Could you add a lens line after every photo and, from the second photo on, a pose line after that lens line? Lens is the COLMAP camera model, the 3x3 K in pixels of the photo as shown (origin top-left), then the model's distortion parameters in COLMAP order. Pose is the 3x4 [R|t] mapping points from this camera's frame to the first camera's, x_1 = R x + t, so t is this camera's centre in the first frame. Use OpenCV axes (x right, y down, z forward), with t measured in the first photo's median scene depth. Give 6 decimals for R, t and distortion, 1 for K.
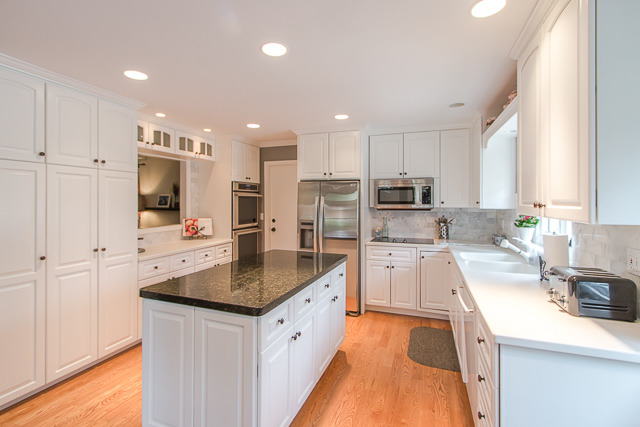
lens RADIAL K [[296.7, 0, 319.6], [0, 296.7, 208.0], [0, 0, 1]] dist [0.009476, -0.000667]
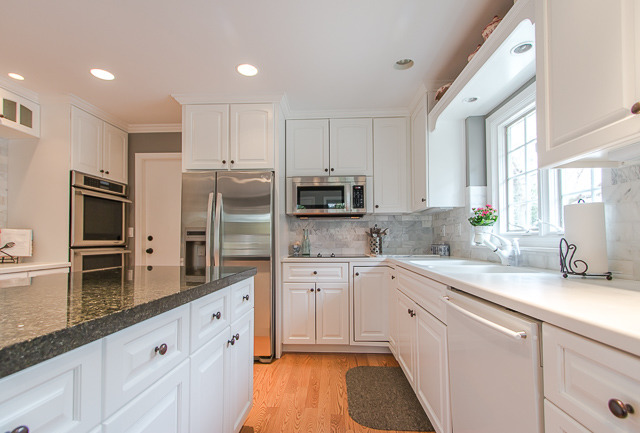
lens RADIAL K [[296.7, 0, 319.1], [0, 296.7, 238.0], [0, 0, 1]] dist [0.009476, -0.000667]
pose [[0.955228, 0.001729, 0.295864, 0.026048], [0.007276, 0.999543, -0.029334, 0.088121], [-0.295780, 0.030174, 0.954780, 0.275698]]
